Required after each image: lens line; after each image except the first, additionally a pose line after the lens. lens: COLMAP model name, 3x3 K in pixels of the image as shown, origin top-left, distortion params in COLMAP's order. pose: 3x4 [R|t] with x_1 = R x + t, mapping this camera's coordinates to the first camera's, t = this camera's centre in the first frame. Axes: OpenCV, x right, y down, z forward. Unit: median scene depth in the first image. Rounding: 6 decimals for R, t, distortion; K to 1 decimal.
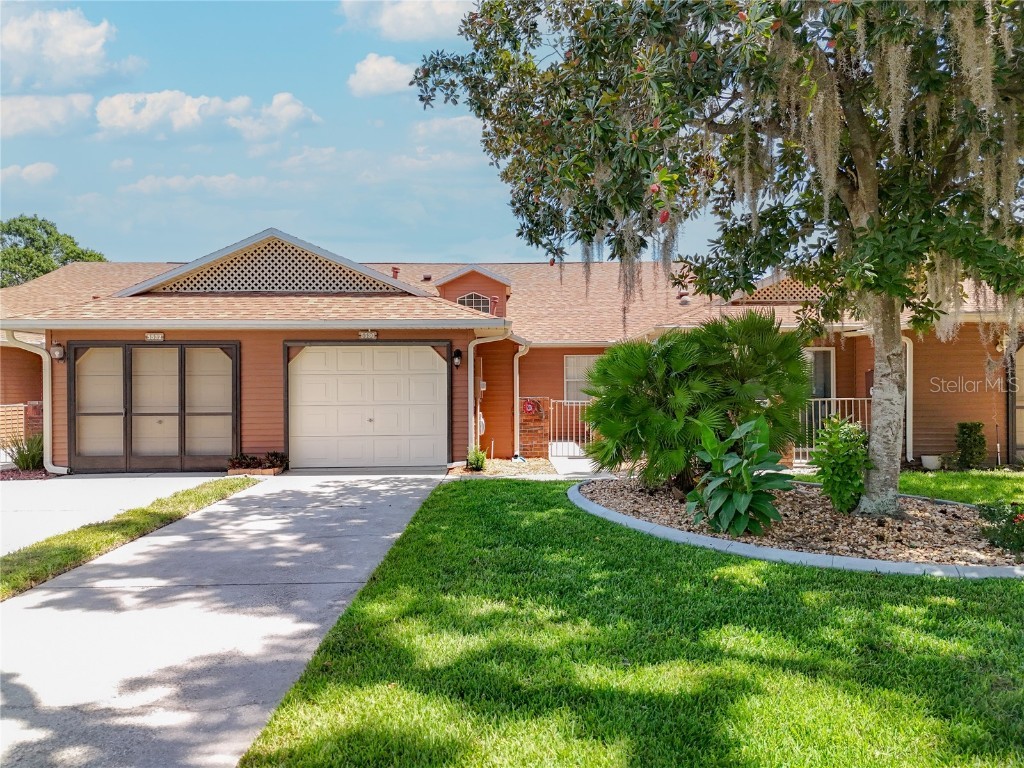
lens RADIAL K [[750.5, 0, 515.2], [0, 750.5, 385.4], [0, 0, 1]] dist [0.062883, -0.059670]
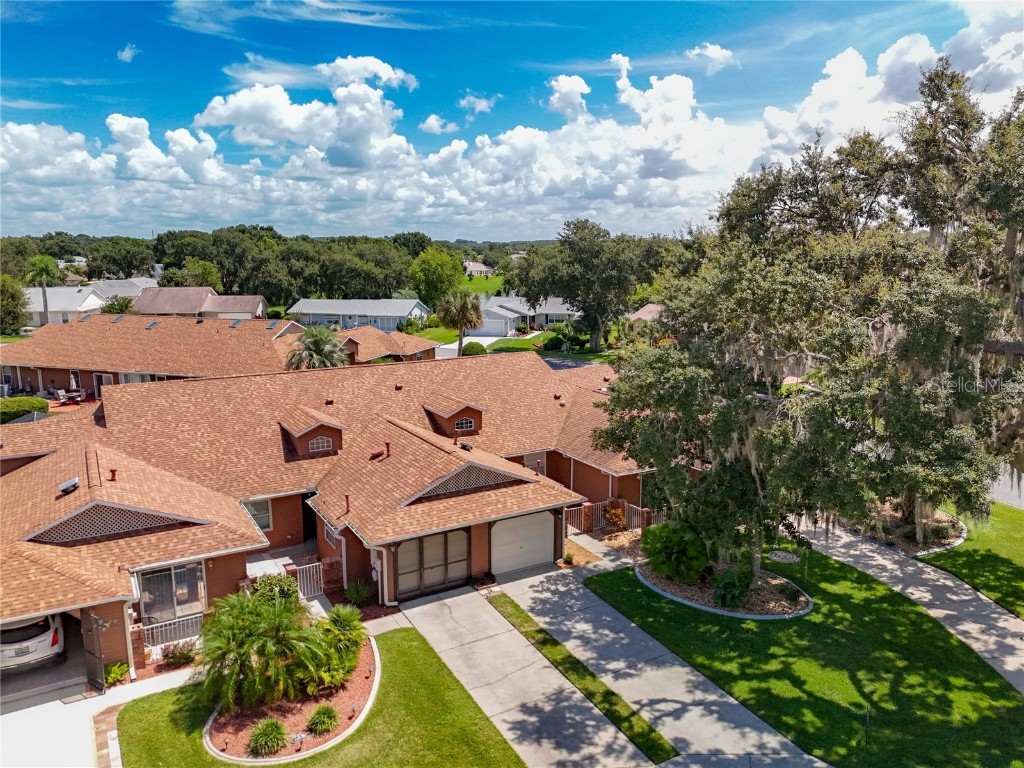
lens RADIAL K [[750.5, 0, 515.2], [0, 750.5, 385.4], [0, 0, 1]] dist [0.062883, -0.059670]
pose [[0.876877, -0.083950, 0.473327, -1.244642], [0.001573, 0.985129, 0.171809, -0.816499], [-0.480712, -0.149911, 0.863969, -0.808224]]
